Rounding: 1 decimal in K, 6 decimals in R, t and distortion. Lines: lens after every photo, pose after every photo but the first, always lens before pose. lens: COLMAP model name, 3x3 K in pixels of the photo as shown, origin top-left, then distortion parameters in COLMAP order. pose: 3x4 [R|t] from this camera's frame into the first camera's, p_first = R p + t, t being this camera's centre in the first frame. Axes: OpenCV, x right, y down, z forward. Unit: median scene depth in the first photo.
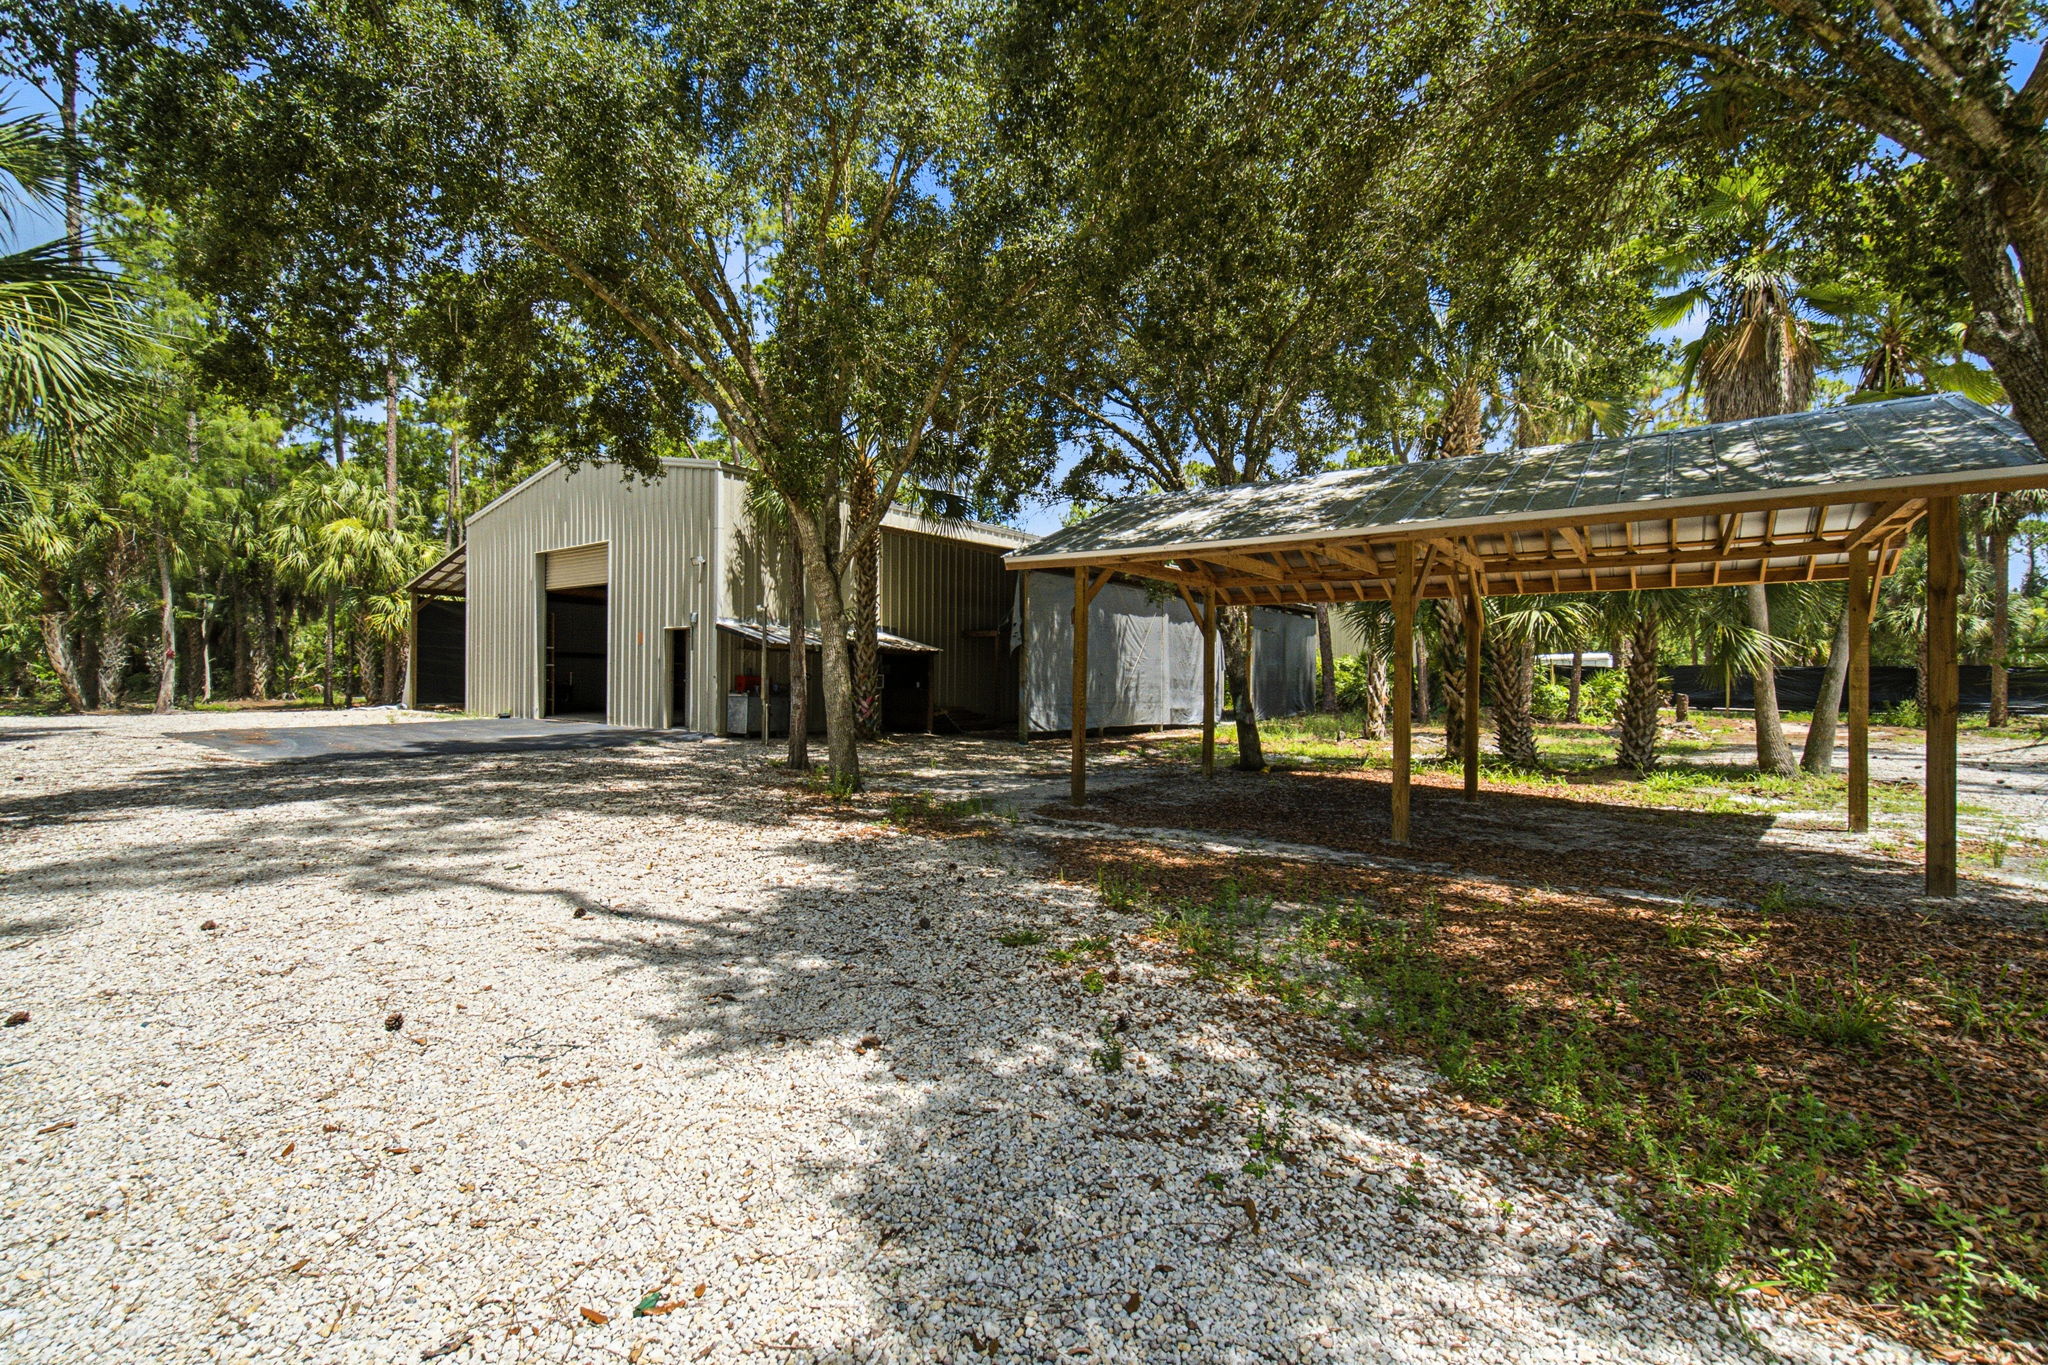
lens RADIAL K [[892.3, 0, 1024.0], [0, 892.3, 682.5], [0, 0, 1]] dist [-0.000026, 0.000006]
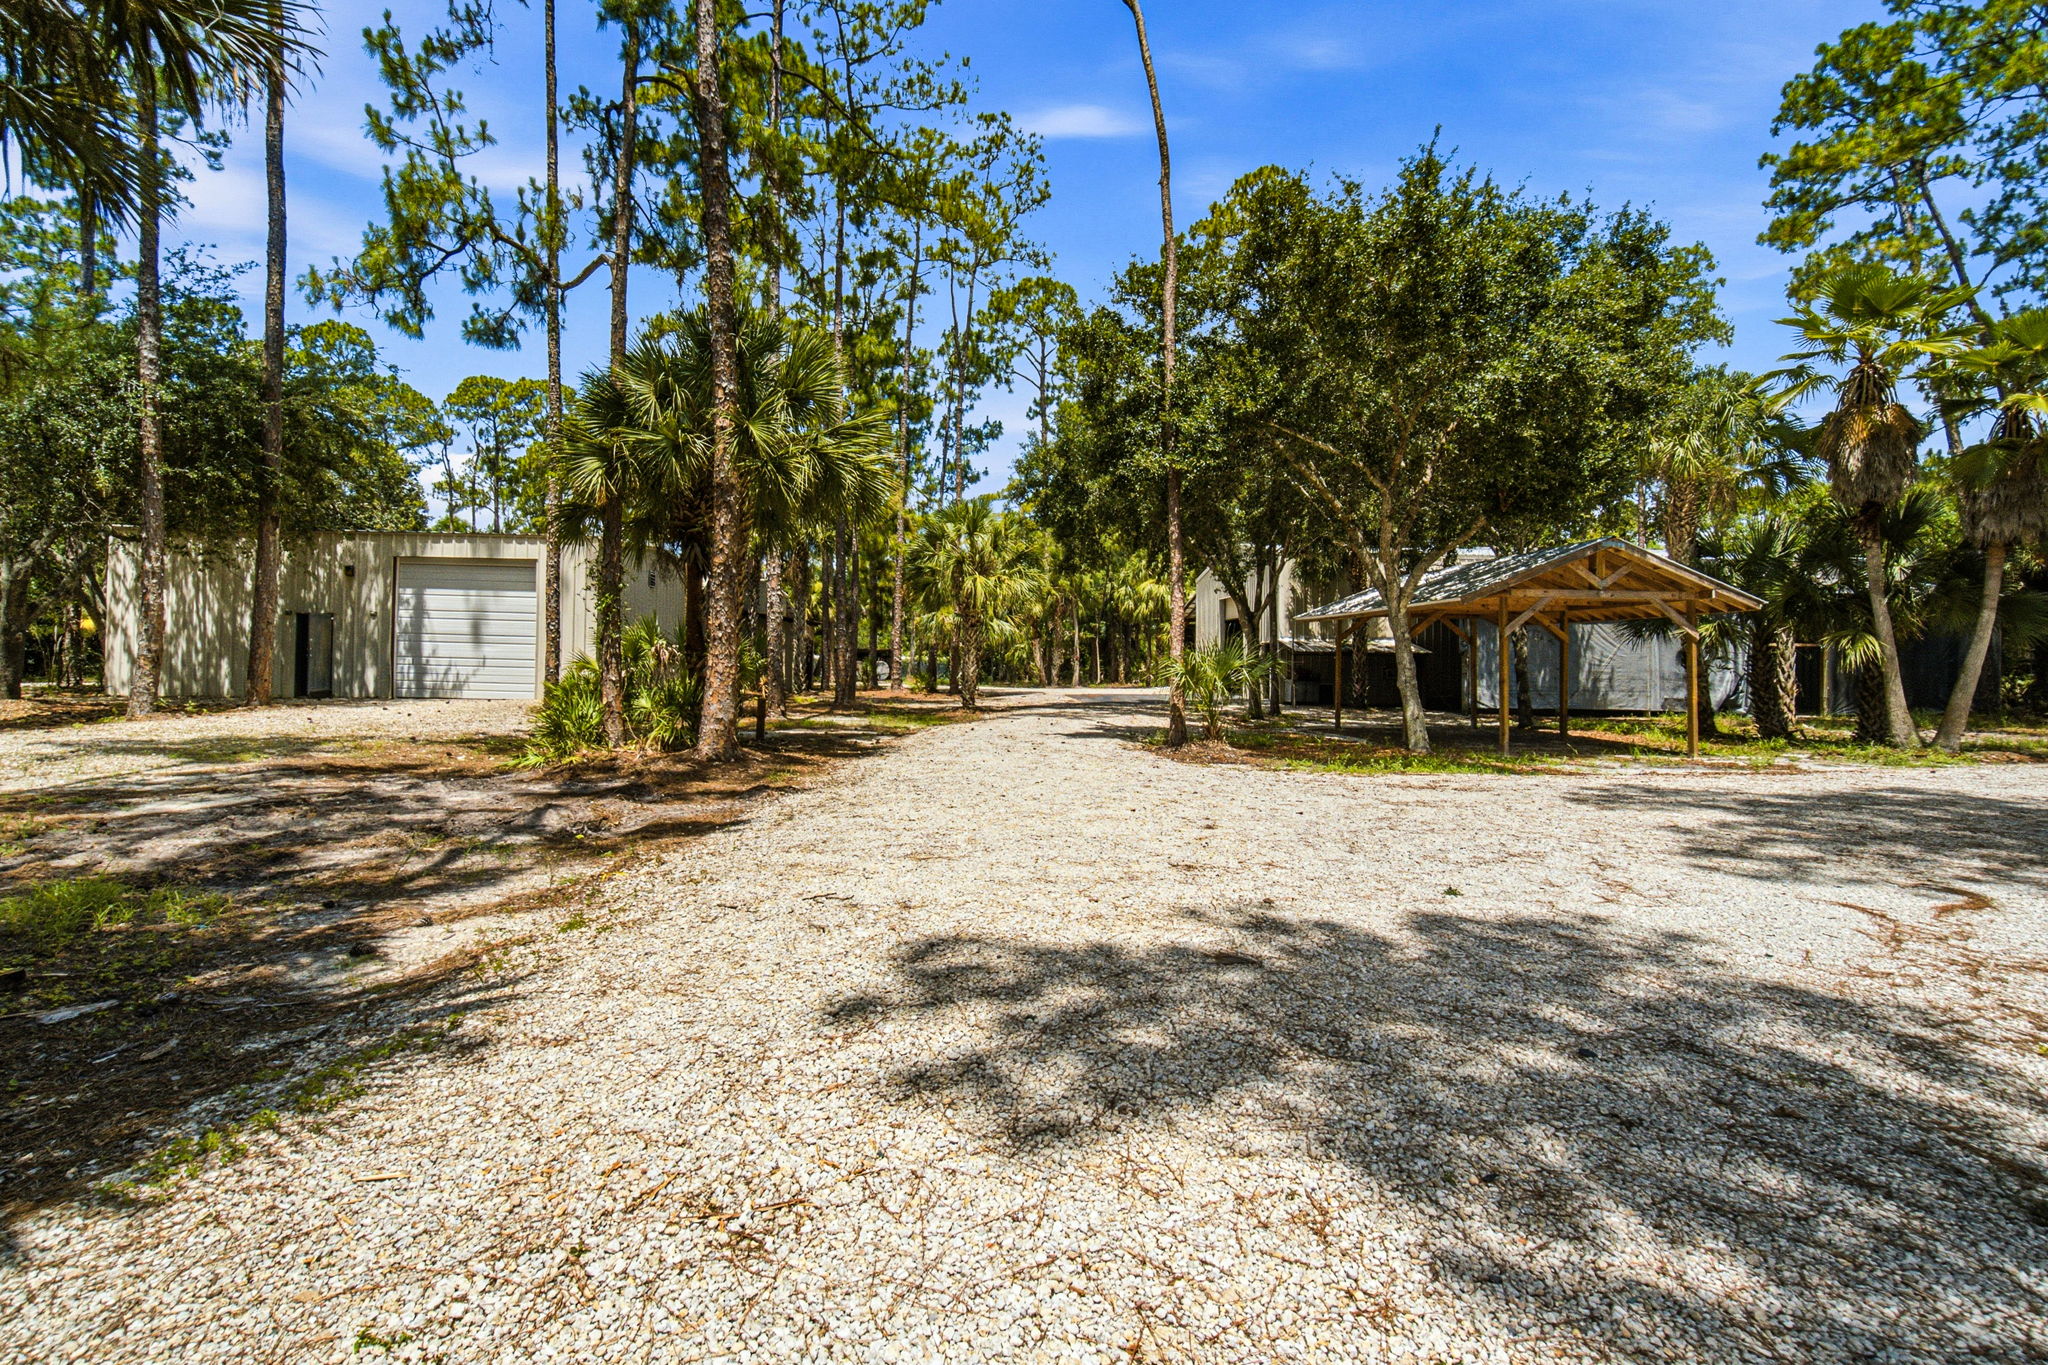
lens RADIAL K [[892.3, 0, 1024.0], [0, 892.3, 682.5], [0, 0, 1]] dist [-0.000026, 0.000006]
pose [[0.659708, 0.012272, -0.751422, 0.451363], [-0.010291, 0.999920, 0.007295, 0.008256], [0.751451, 0.002921, 0.659782, -0.388487]]
